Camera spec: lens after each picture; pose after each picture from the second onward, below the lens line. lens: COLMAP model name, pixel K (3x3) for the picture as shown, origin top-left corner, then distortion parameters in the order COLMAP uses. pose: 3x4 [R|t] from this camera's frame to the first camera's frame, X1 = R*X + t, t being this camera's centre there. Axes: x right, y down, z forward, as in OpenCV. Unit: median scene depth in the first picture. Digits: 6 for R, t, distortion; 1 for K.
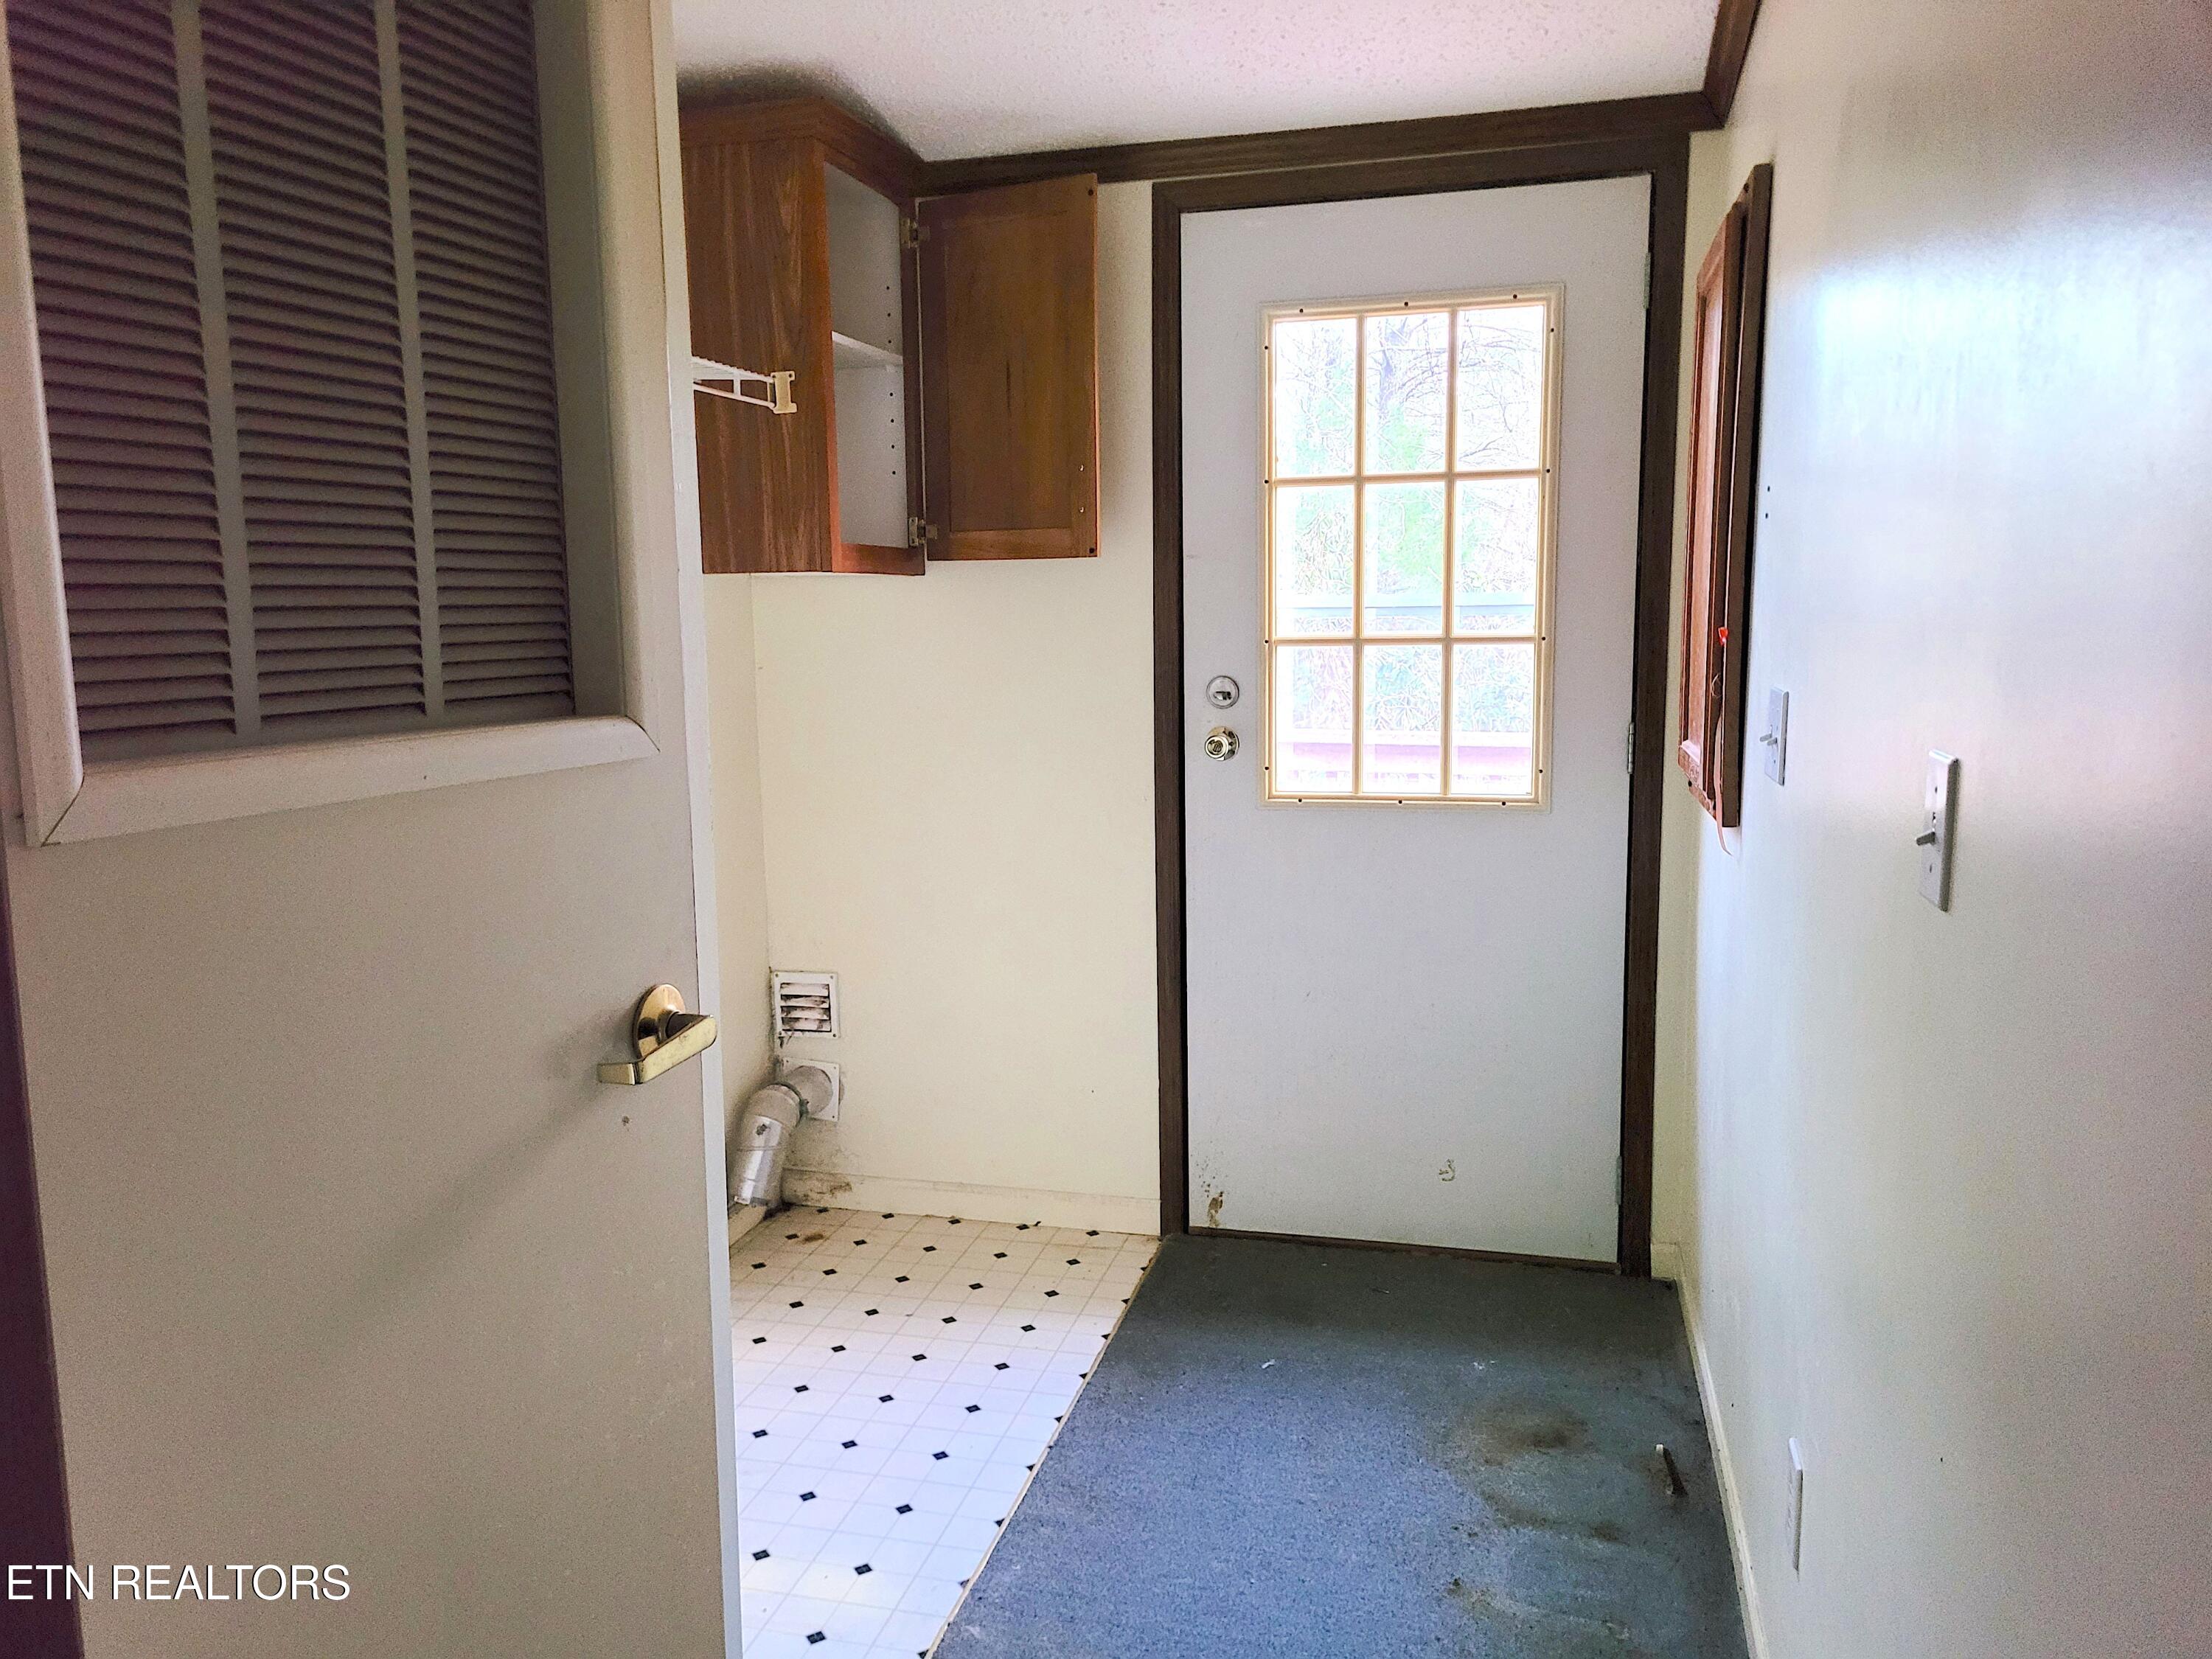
lens RADIAL K [[1650.5, 0, 1110.3], [0, 1650.5, 833.6], [0, 0, 1]] dist [0.074066, -0.056625]
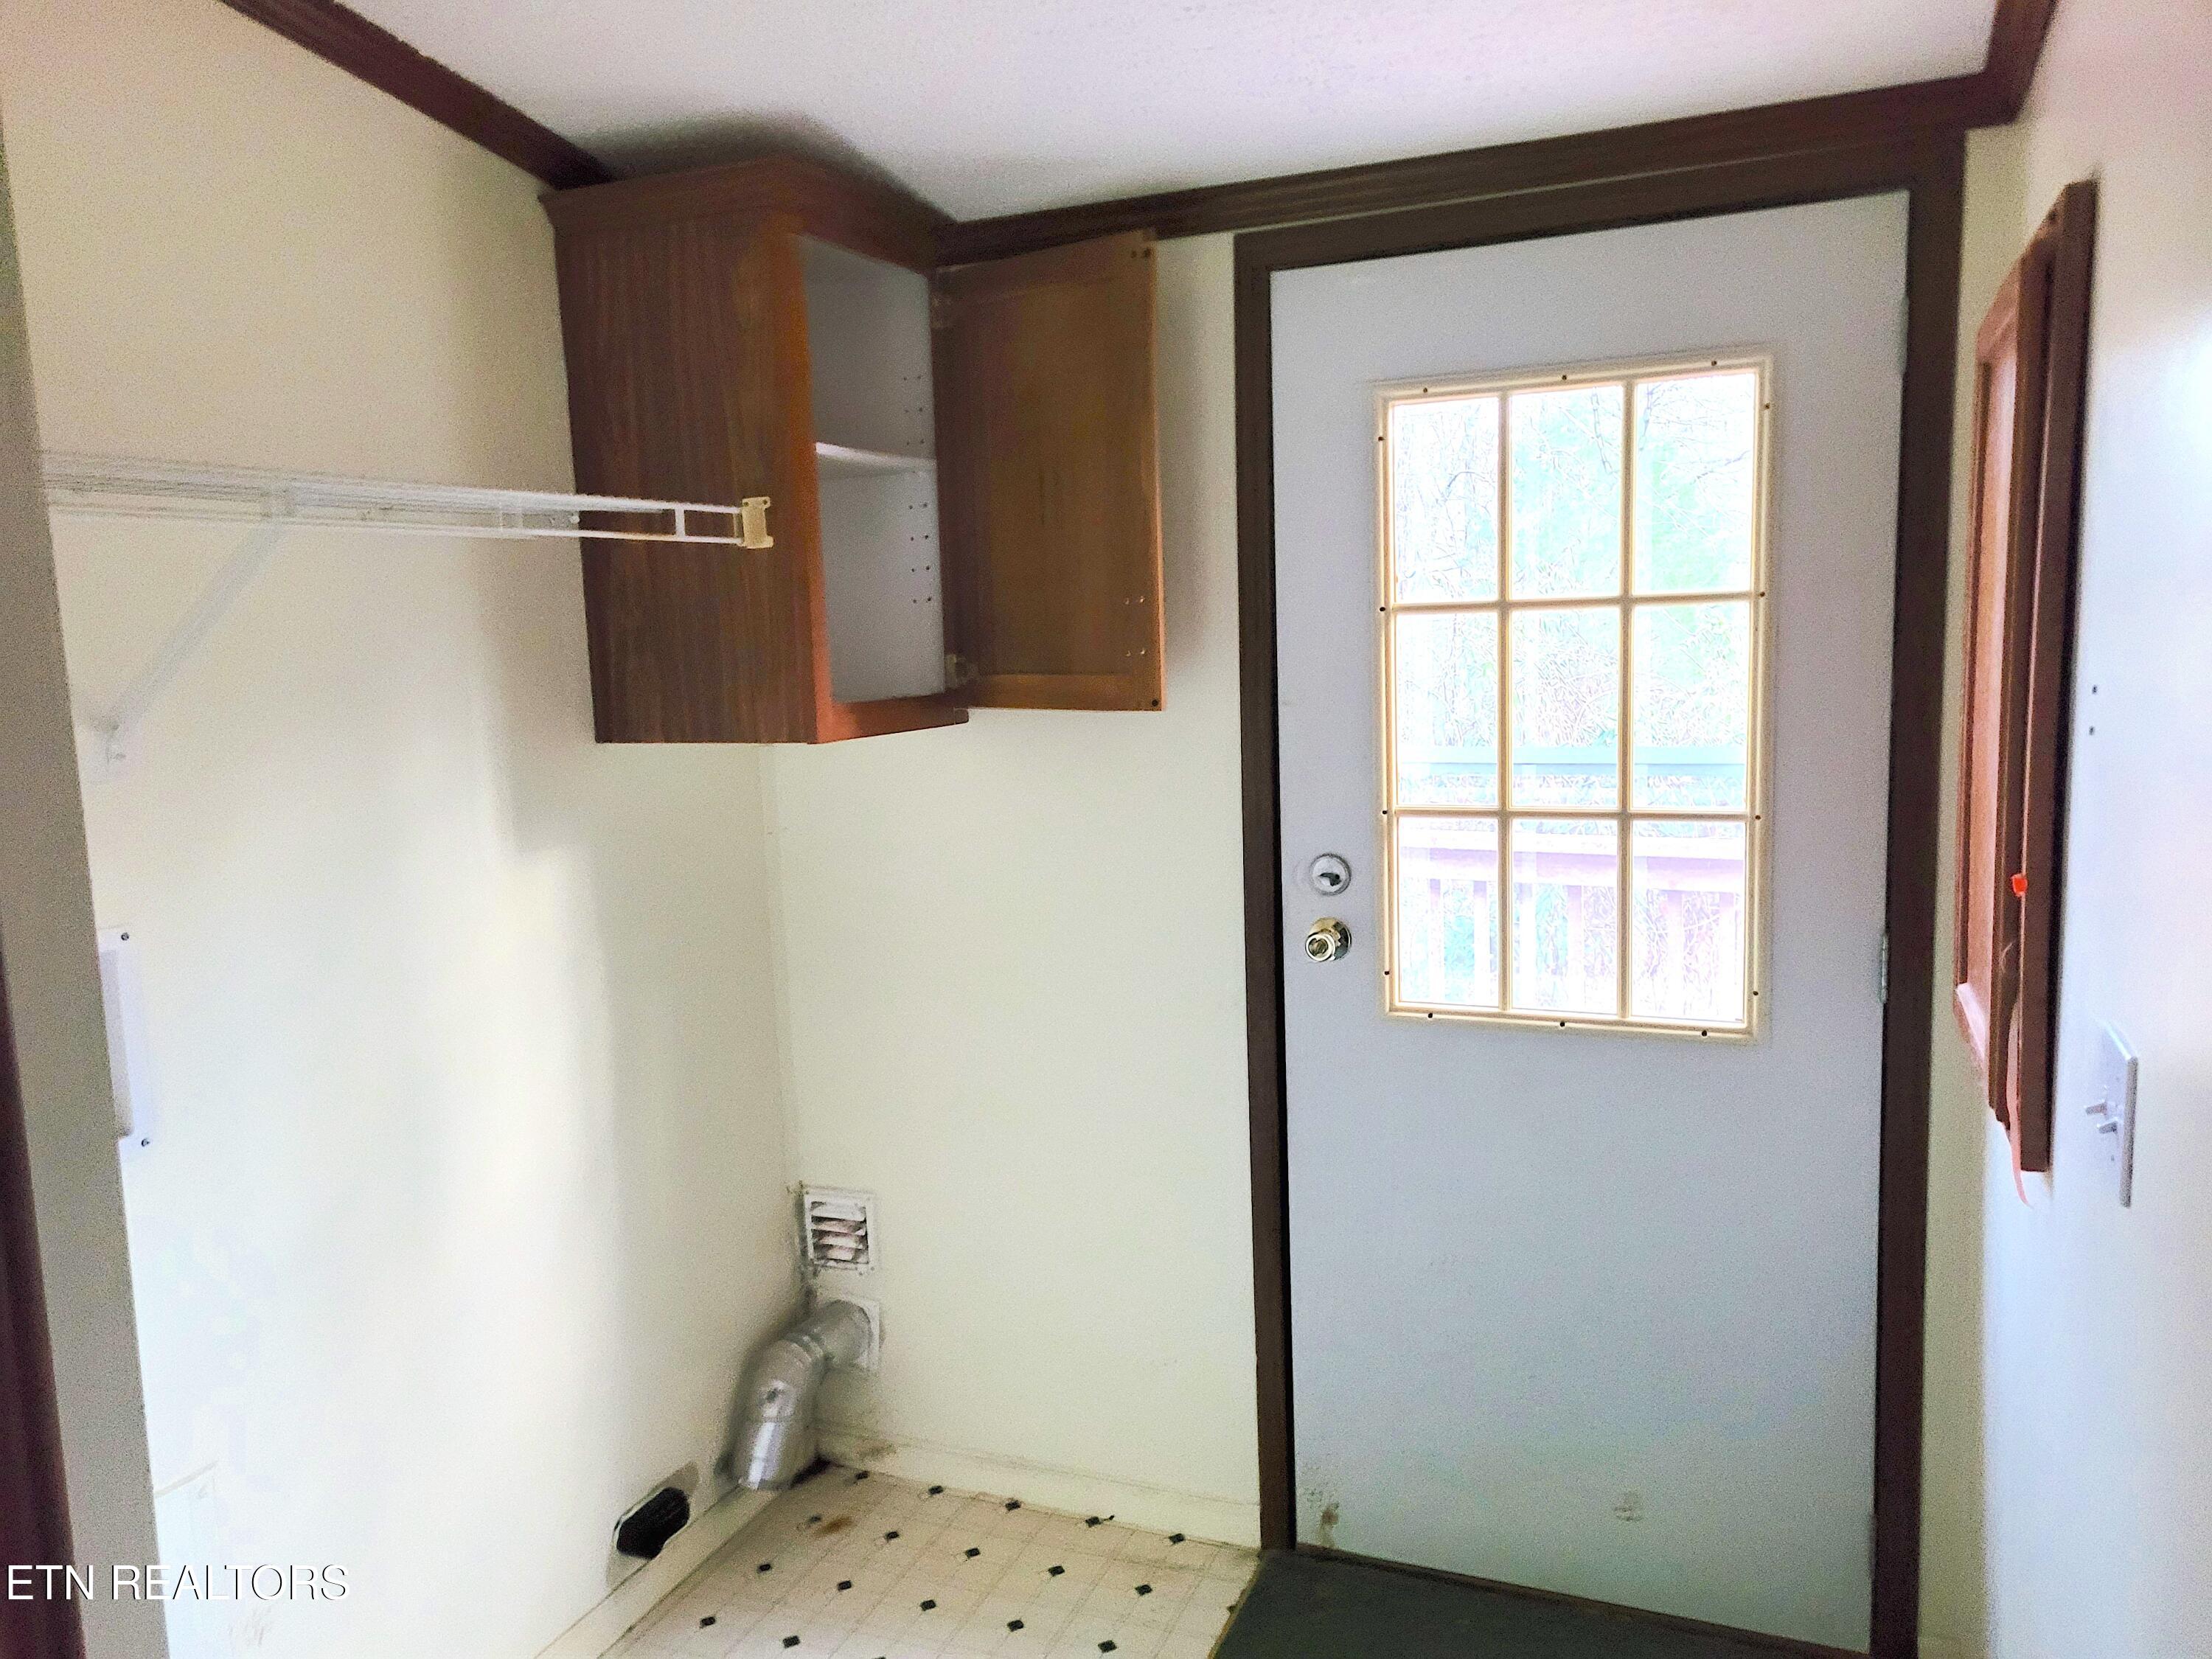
lens RADIAL K [[1650.5, 0, 1110.3], [0, 1650.5, 833.6], [0, 0, 1]] dist [0.074066, -0.056625]
pose [[0.989731, 0.001017, -0.142941, 0.079459], [-0.002367, 0.999954, -0.009272, -0.100362], [0.142925, 0.009515, 0.989688, 0.217122]]
